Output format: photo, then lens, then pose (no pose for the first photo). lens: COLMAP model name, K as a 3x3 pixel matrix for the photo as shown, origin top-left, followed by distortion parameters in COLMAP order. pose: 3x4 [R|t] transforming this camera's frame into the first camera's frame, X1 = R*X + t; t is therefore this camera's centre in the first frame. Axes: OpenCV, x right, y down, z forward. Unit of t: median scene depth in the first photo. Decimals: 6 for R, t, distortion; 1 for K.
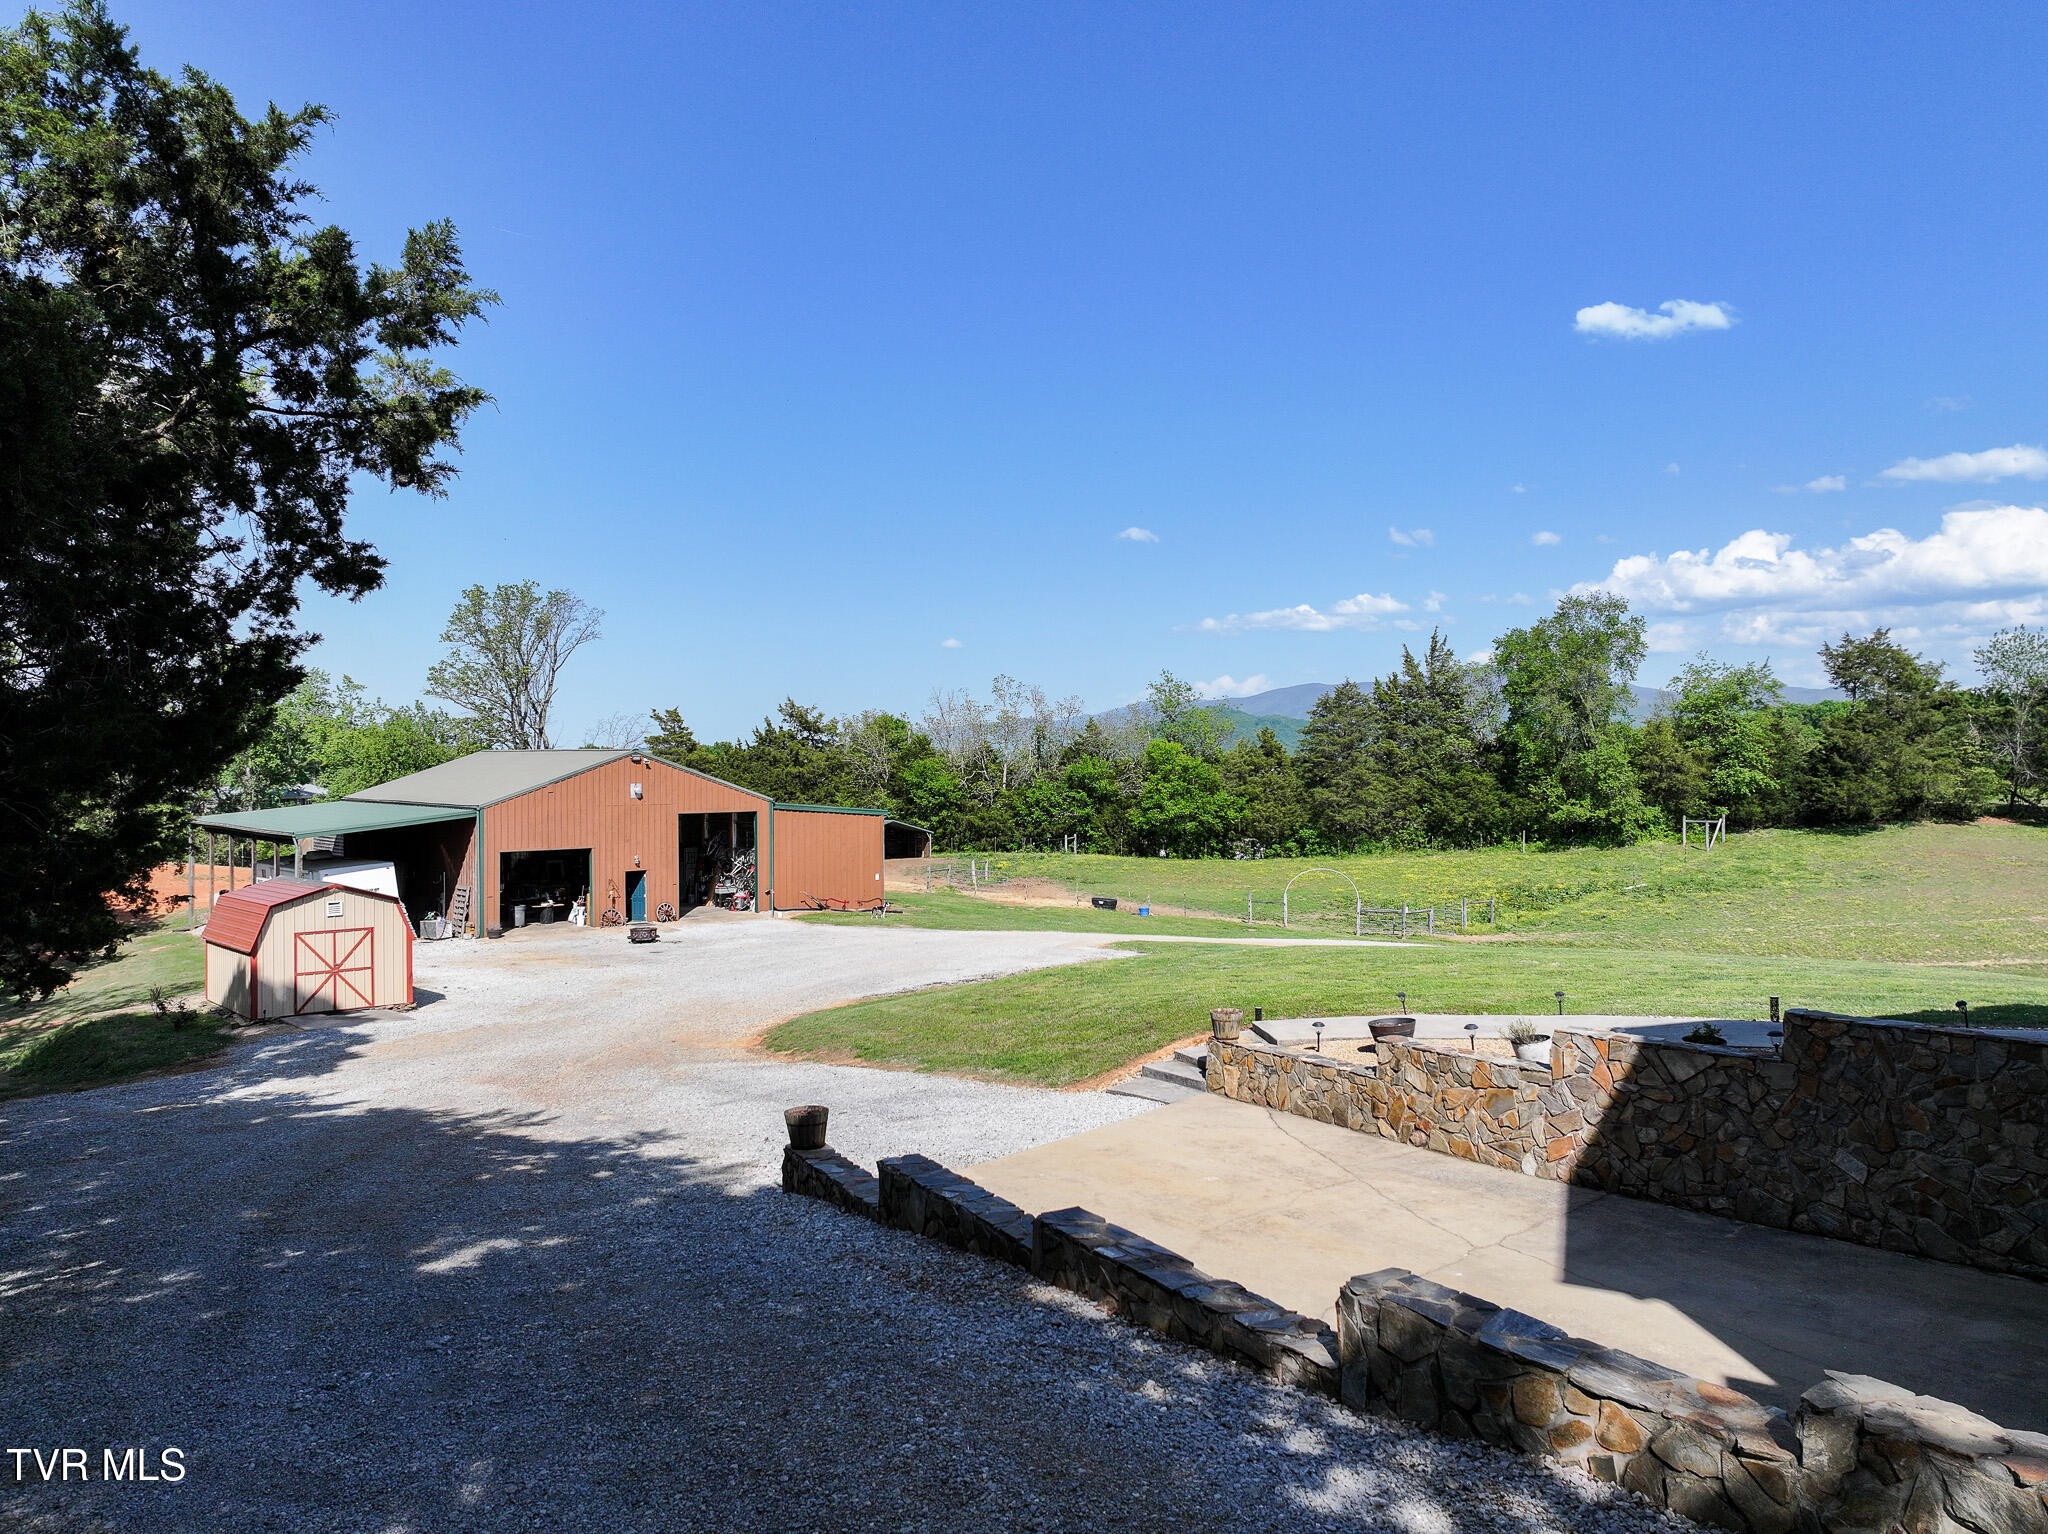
lens RADIAL K [[1425.9, 0, 1041.0], [0, 1425.9, 758.6], [0, 0, 1]] dist [0.006295, 0.007156]
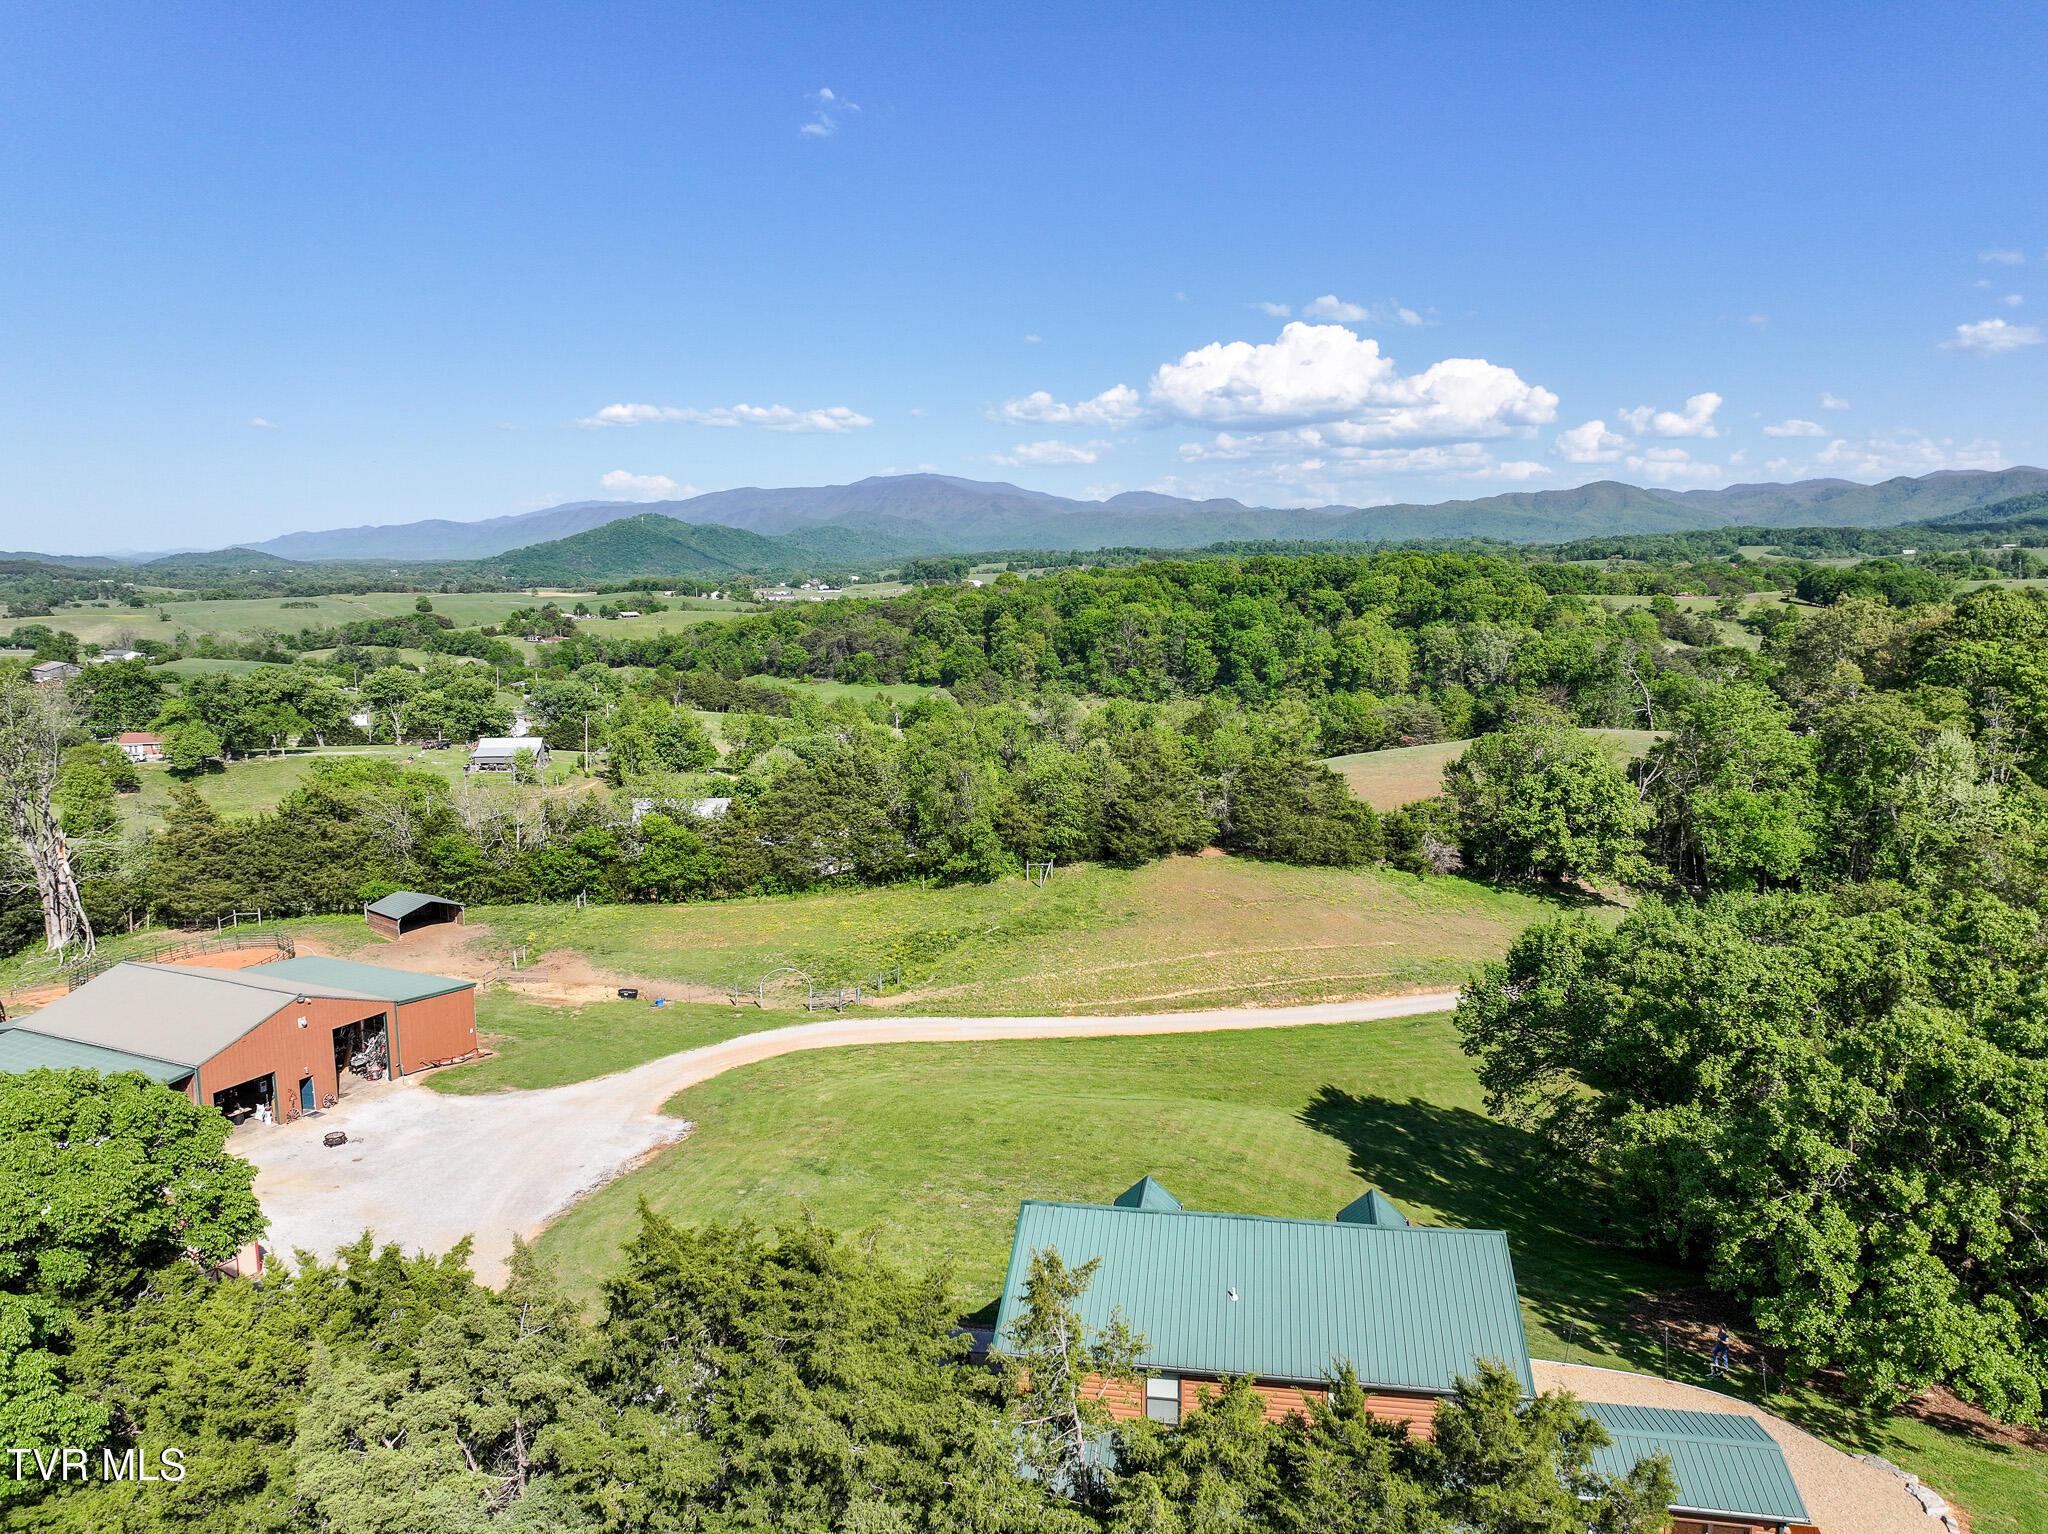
lens RADIAL K [[1425.9, 0, 1035.4], [0, 1425.9, 766.4], [0, 0, 1]] dist [0.006295, 0.007156]
pose [[0.928236, -0.054666, 0.367953, -0.068628], [0.002540, 0.990051, 0.140684, -0.247476], [-0.371983, -0.129653, 0.919140, -0.310698]]
